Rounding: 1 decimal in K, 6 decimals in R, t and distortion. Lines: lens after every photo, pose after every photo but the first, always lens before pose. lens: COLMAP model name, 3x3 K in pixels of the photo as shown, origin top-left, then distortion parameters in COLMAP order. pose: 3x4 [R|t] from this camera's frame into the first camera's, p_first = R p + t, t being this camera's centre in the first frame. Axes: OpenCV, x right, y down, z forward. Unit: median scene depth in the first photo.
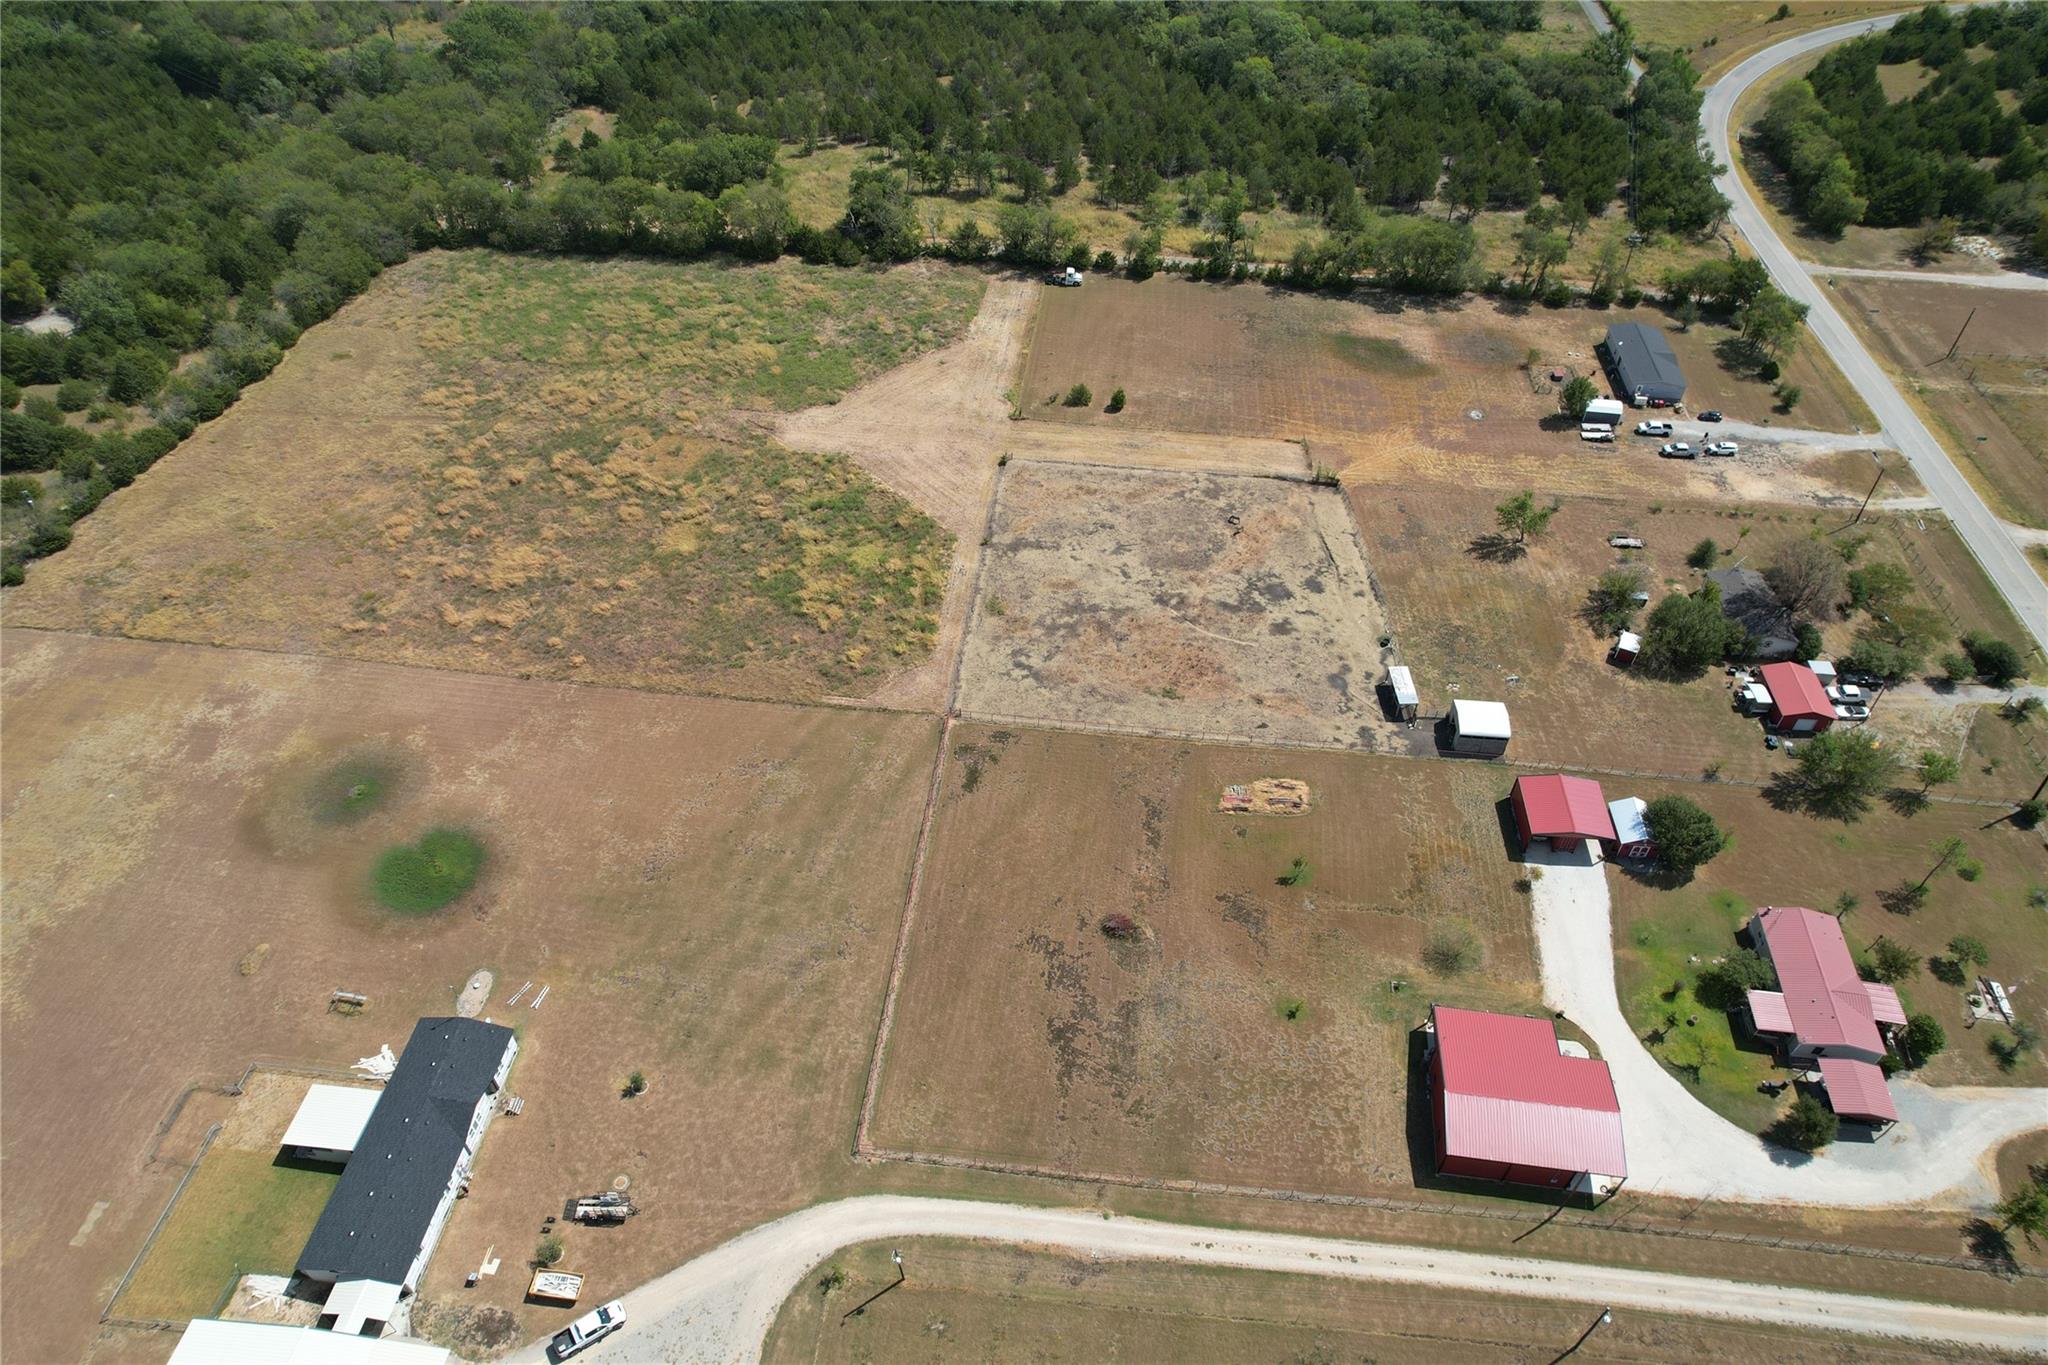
lens RADIAL K [[1306.2, 0, 1027.8], [0, 1306.2, 700.2], [0, 0, 1]] dist [-0.081783, 0.077362]
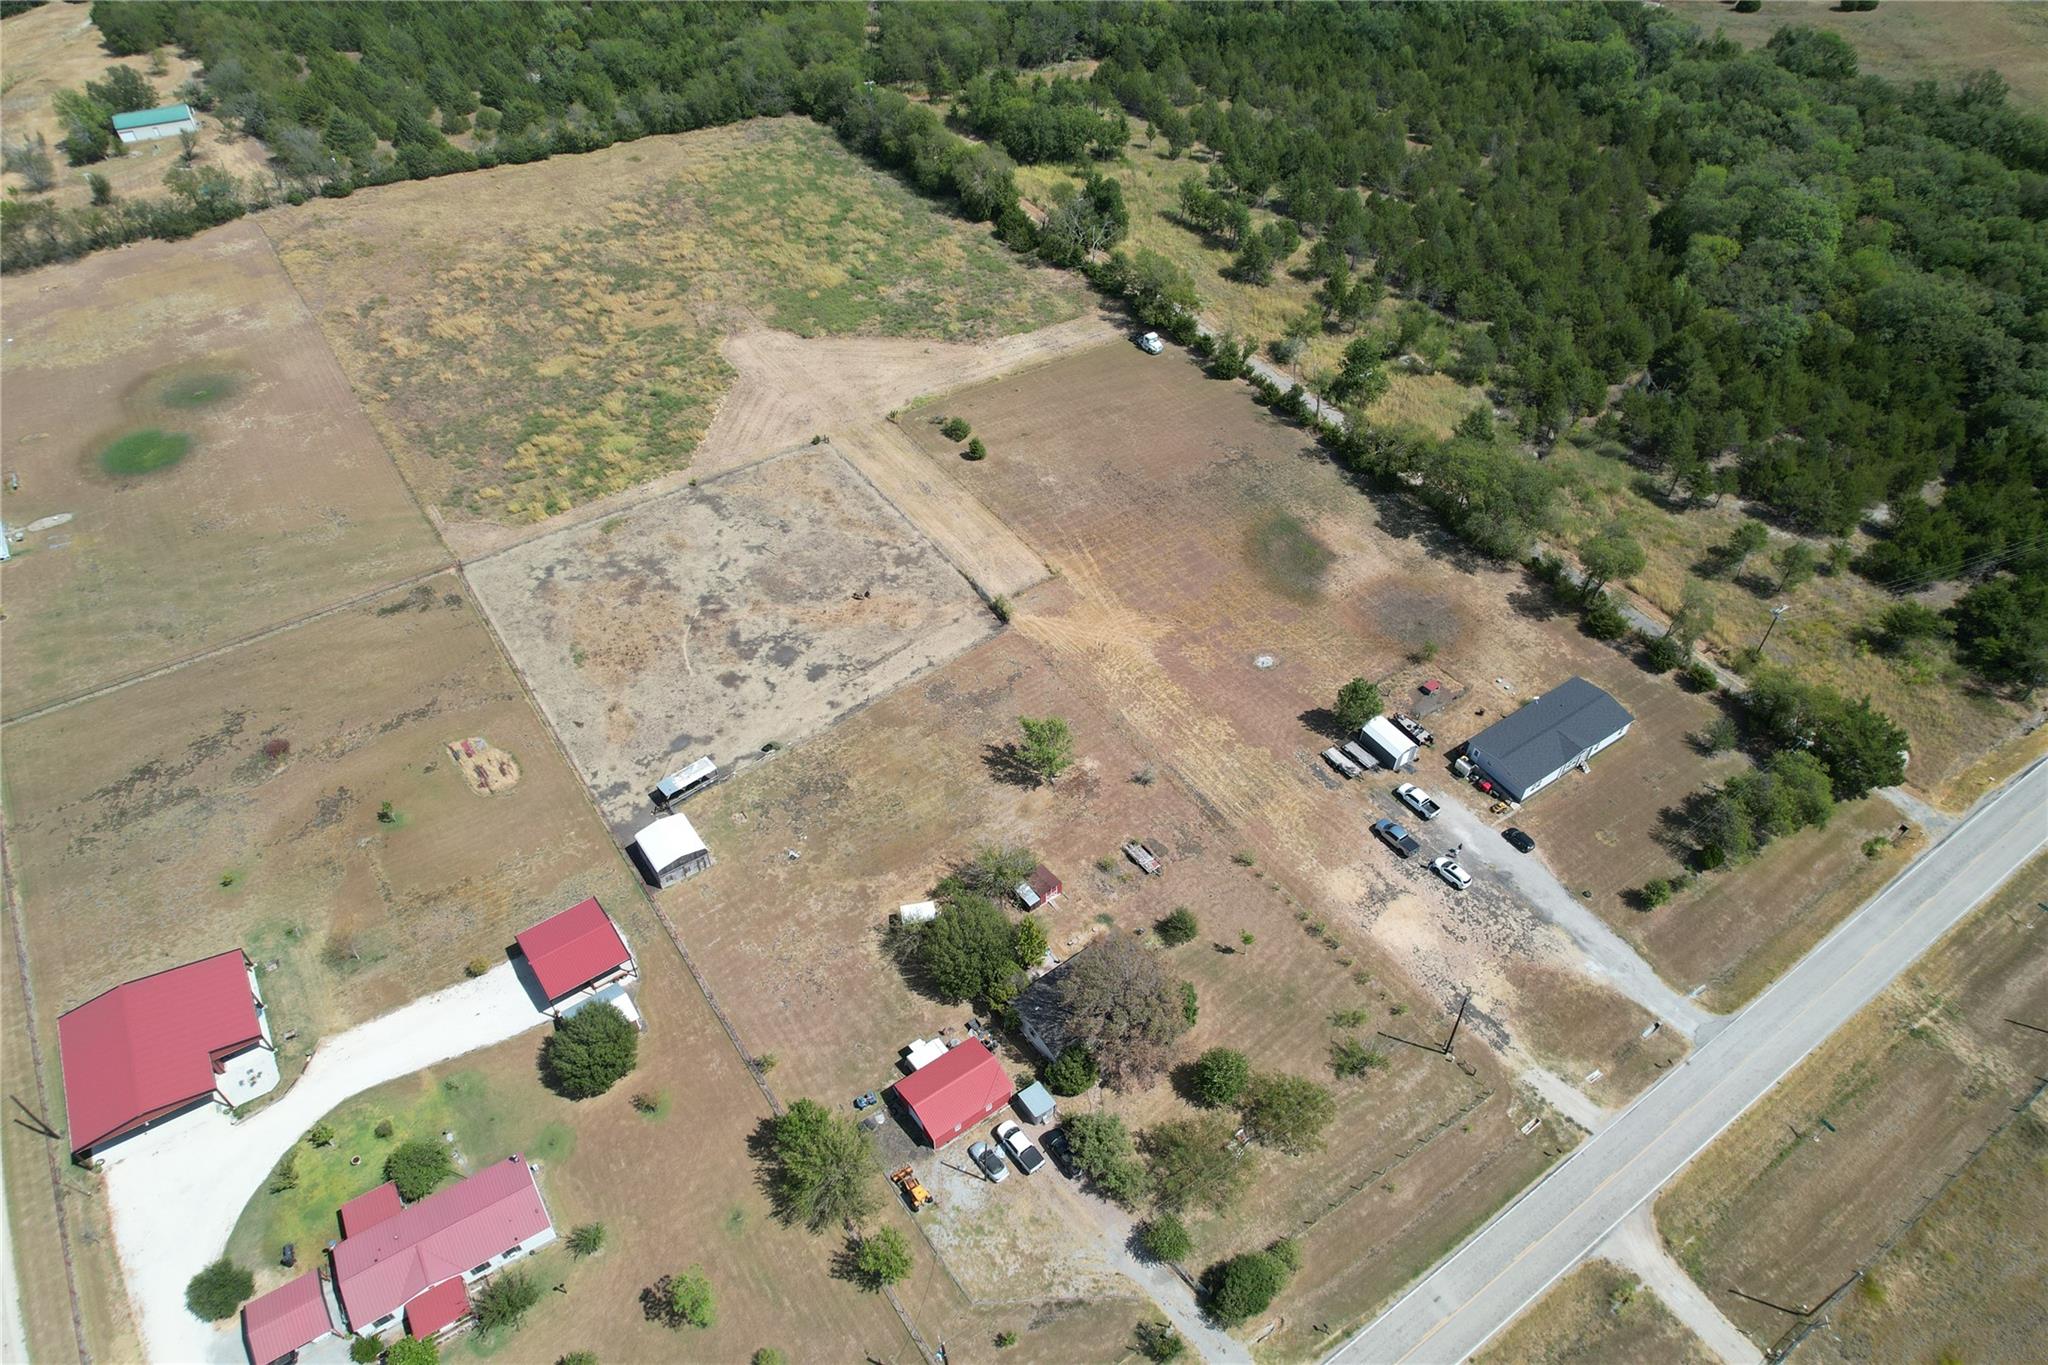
lens RADIAL K [[1306.2, 0, 1027.8], [0, 1306.2, 700.2], [0, 0, 1]] dist [-0.081783, 0.077362]
pose [[0.652473, 0.533585, -0.538114, 0.745719], [-0.535040, 0.827232, 0.171523, -0.280396], [0.536667, 0.175999, 0.825235, 0.294185]]
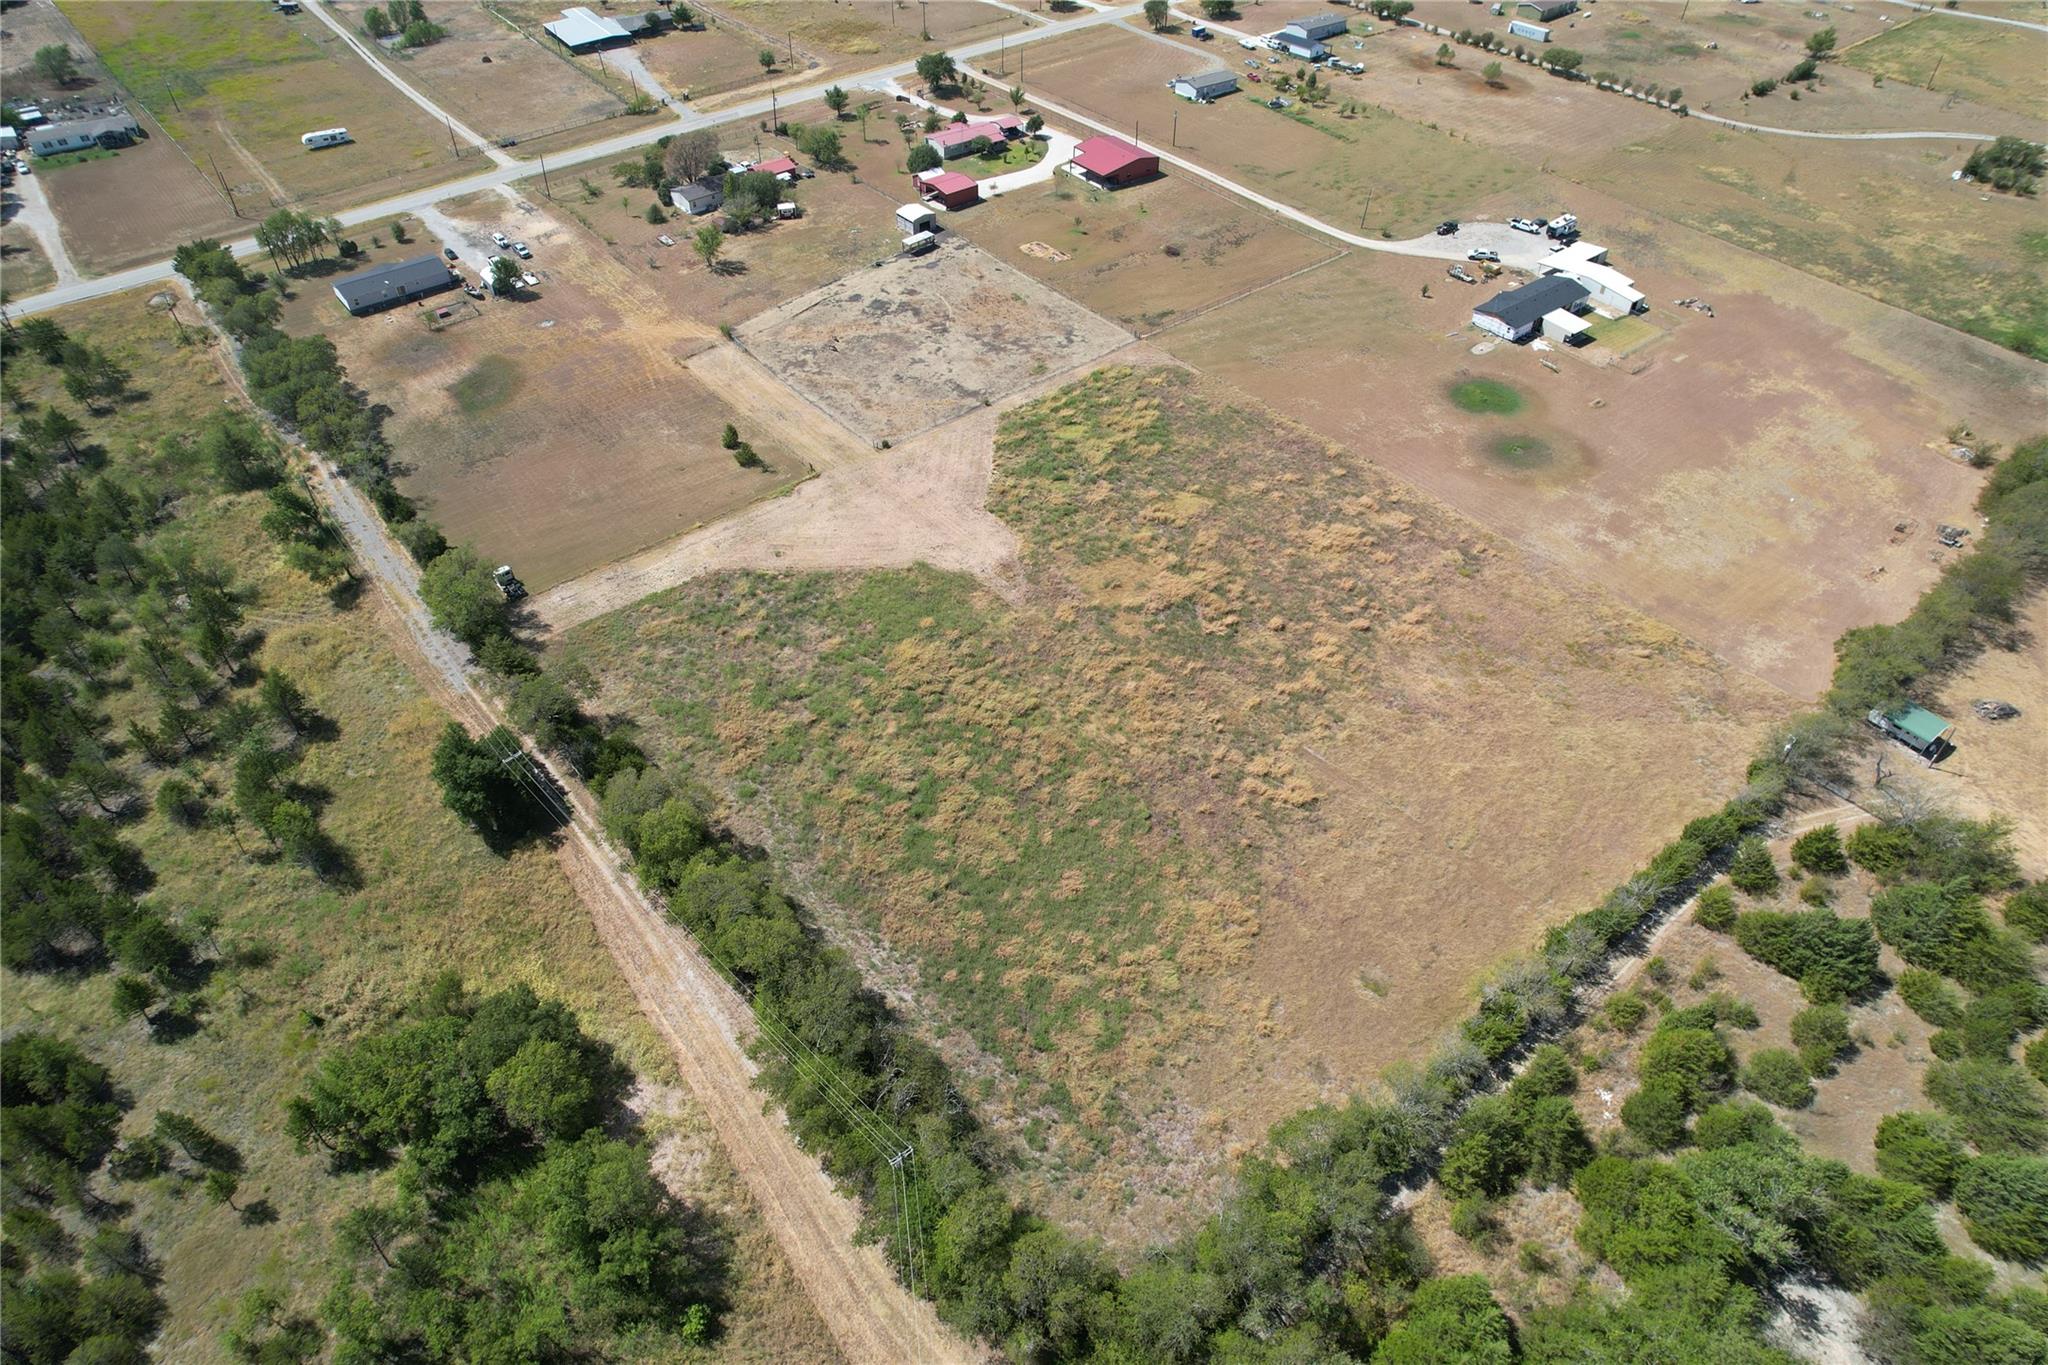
lens RADIAL K [[1306.2, 0, 1027.8], [0, 1306.2, 700.2], [0, 0, 1]] dist [-0.081783, 0.077362]
pose [[-0.706797, -0.500237, 0.500201, -0.735314], [0.483538, 0.174491, 0.857755, -1.001631], [-0.516361, 0.848125, 0.118553, 1.001317]]
